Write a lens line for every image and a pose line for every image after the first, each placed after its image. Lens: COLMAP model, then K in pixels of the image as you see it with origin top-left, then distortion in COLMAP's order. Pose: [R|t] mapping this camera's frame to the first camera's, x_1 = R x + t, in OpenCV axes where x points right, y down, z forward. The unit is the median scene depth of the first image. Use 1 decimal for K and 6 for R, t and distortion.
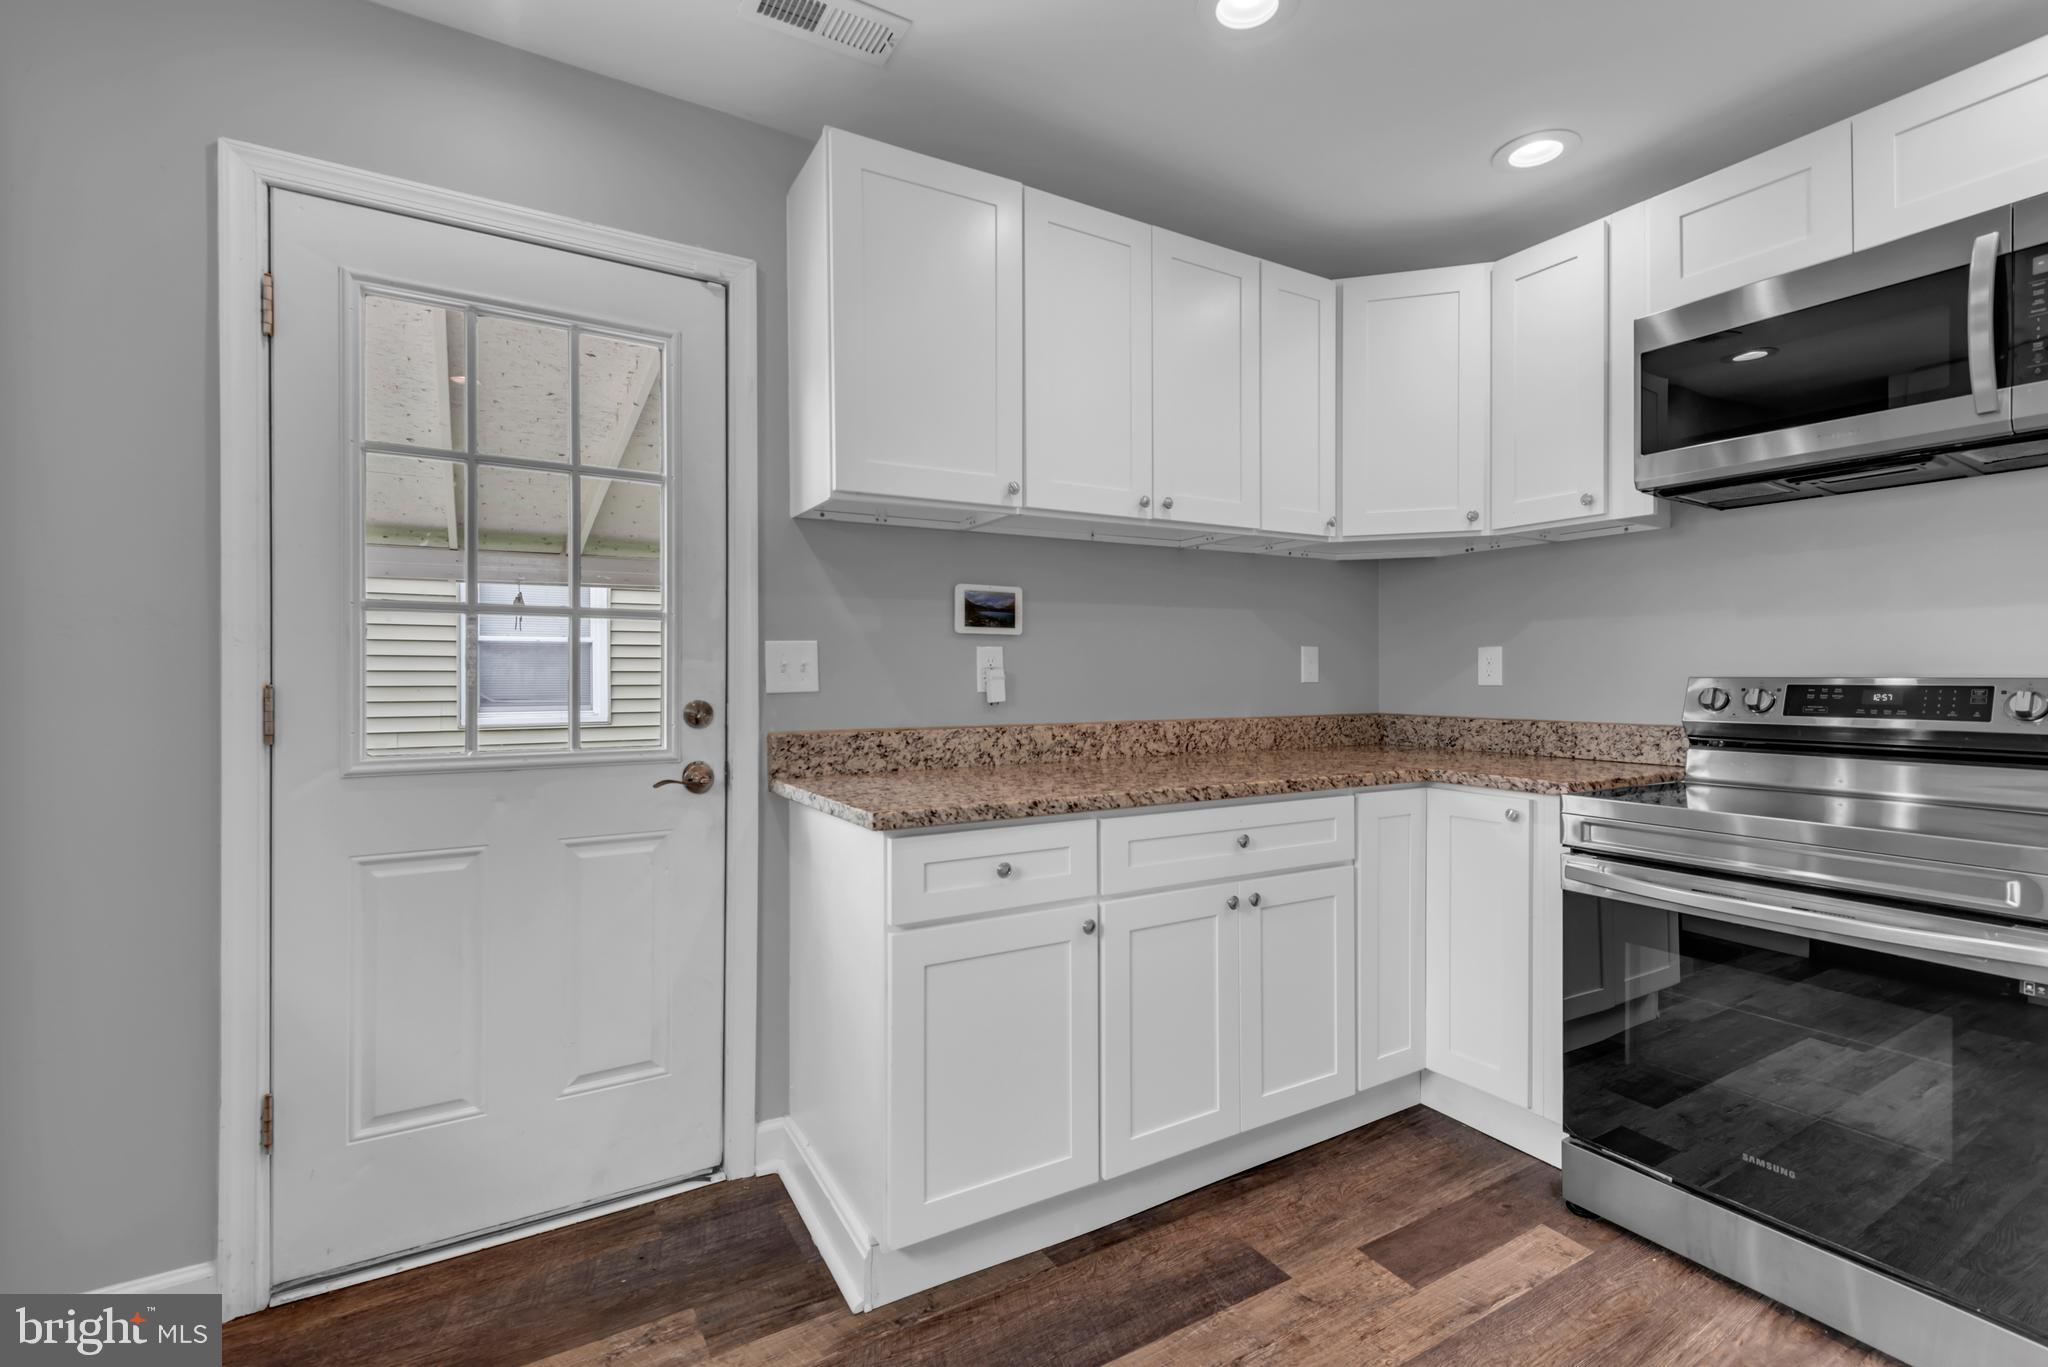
lens RADIAL K [[919.5, 0, 1015.5], [0, 919.5, 674.1], [0, 0, 1]] dist [0.026416, -0.010271]
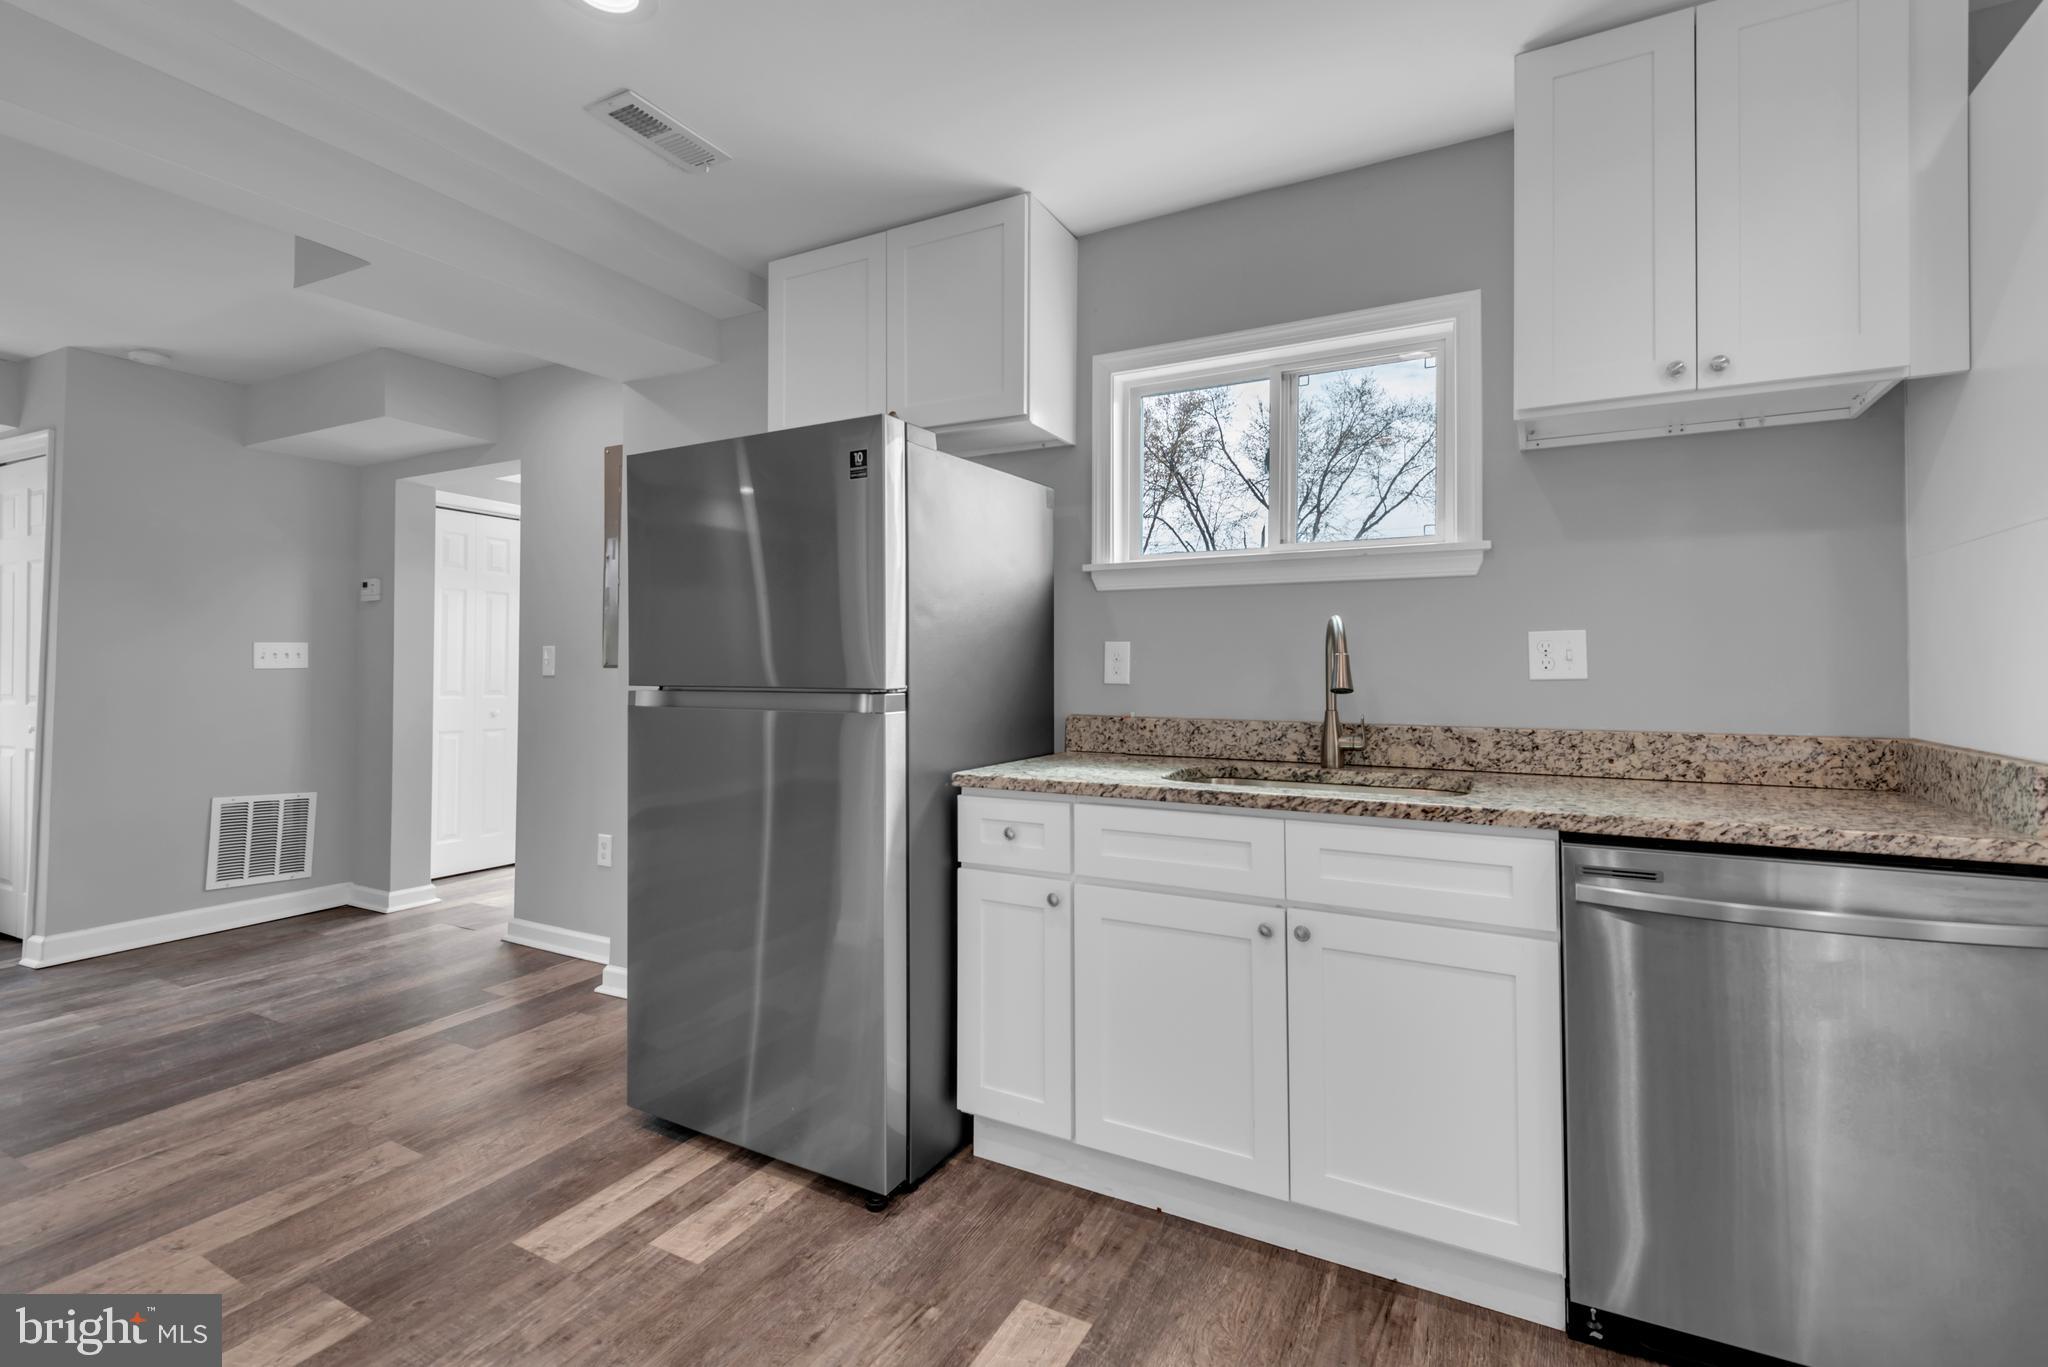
lens RADIAL K [[919.5, 0, 1014.5], [0, 919.5, 666.7], [0, 0, 1]] dist [0.026416, -0.010271]
pose [[-0.861393, -0.005935, -0.507905, 0.279969], [-0.001978, 0.999963, -0.008331, 0.006416], [0.507936, -0.006171, -0.861373, 0.653253]]
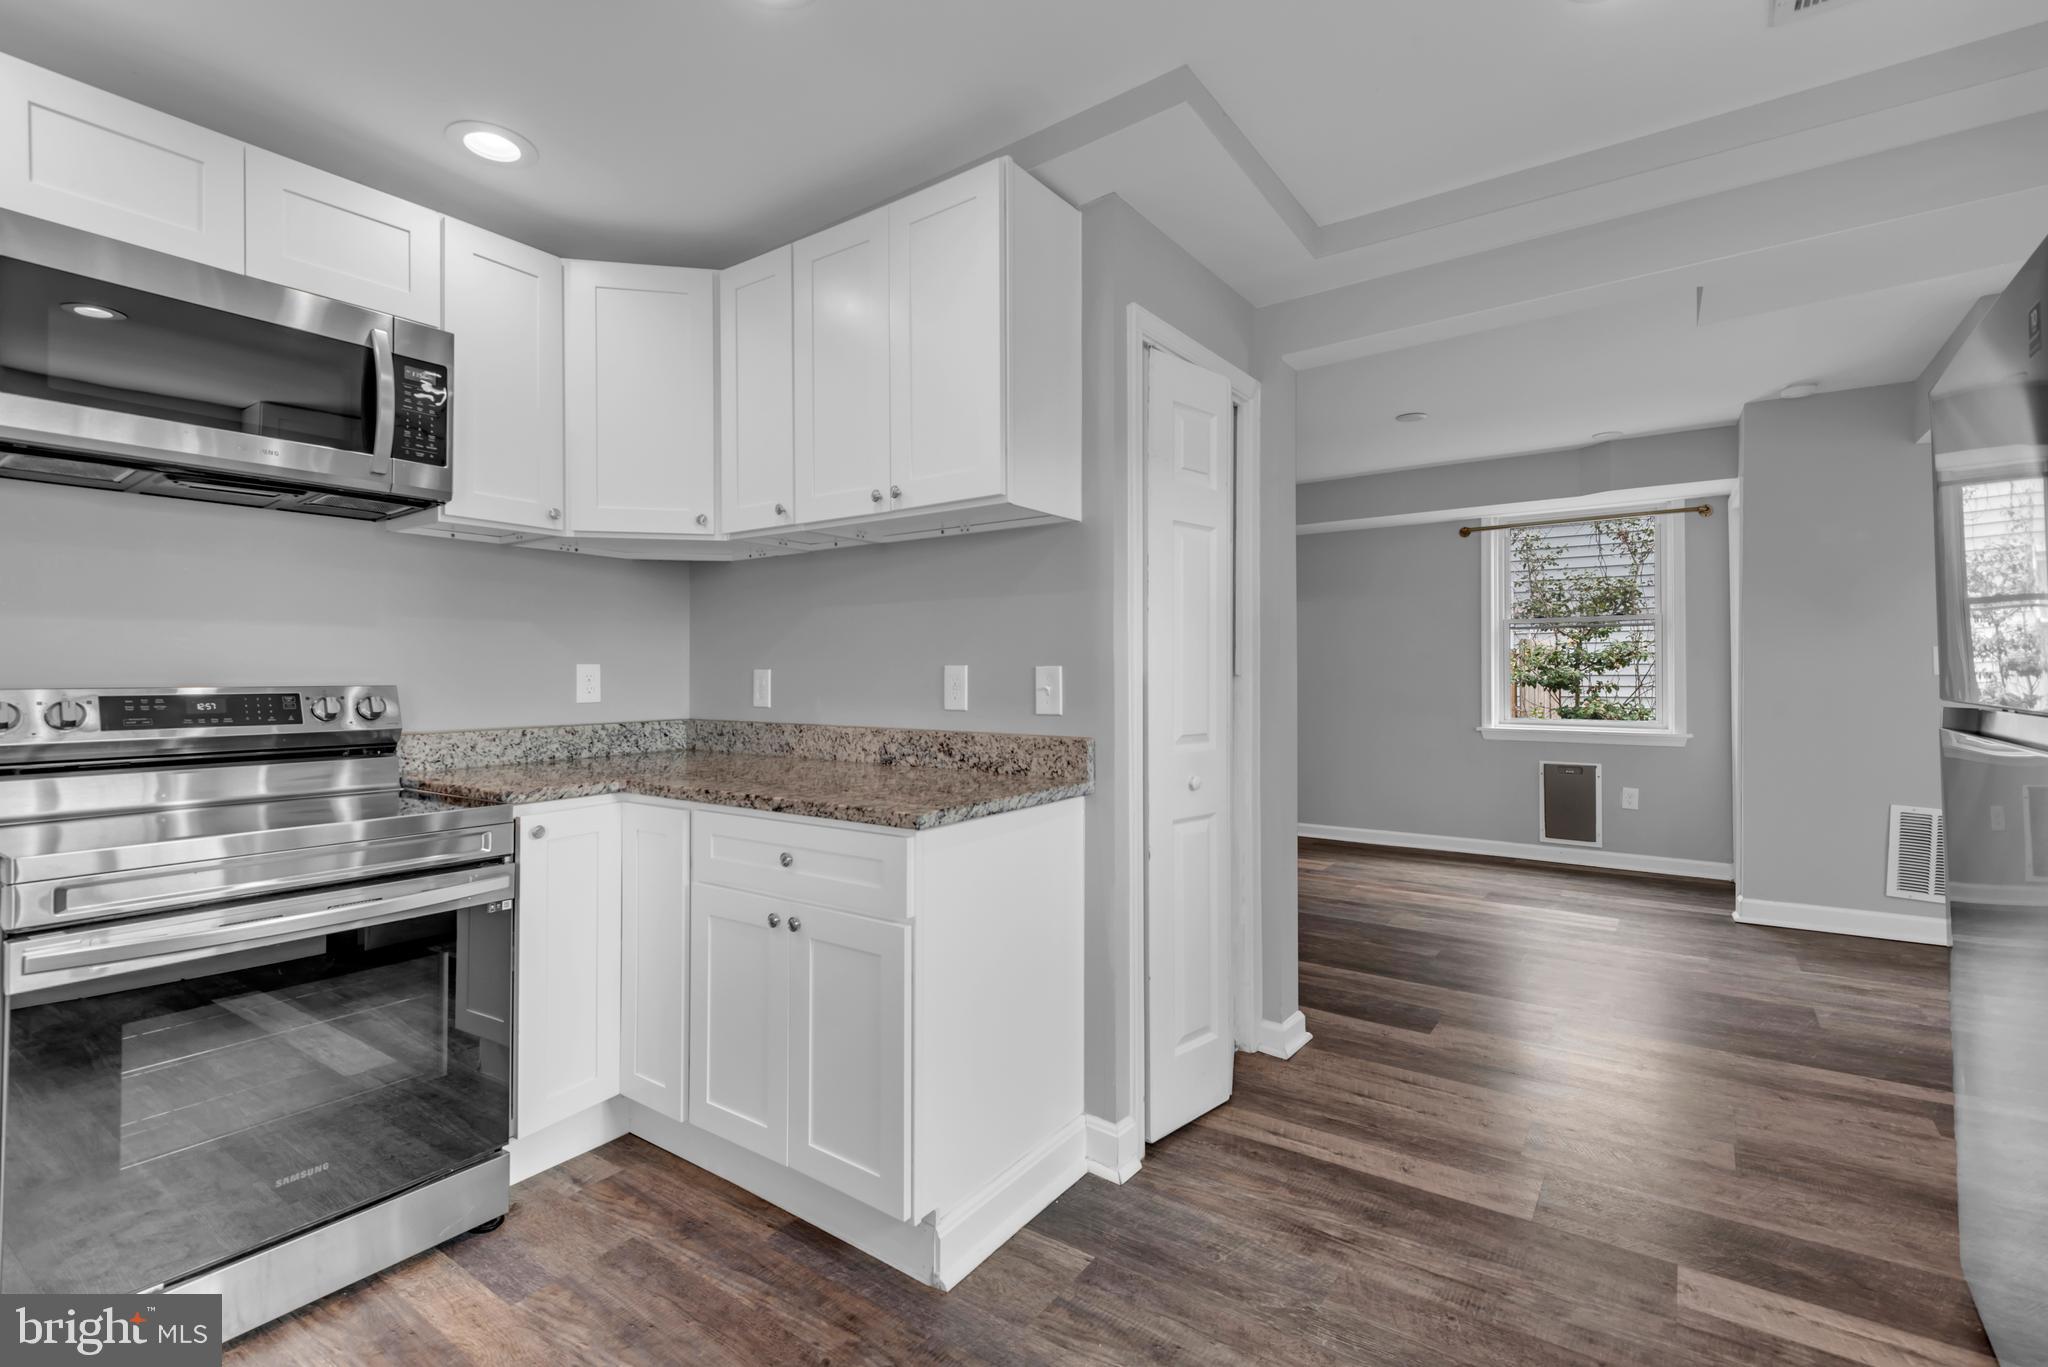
lens RADIAL K [[919.5, 0, 1029.1], [0, 919.5, 663.8], [0, 0, 1]] dist [0.026416, -0.010271]
pose [[-0.399037, 0.015845, 0.916798, -0.341090], [0.004068, 0.999871, -0.015511, -0.002033], [-0.916926, -0.002460, -0.399050, 0.545737]]
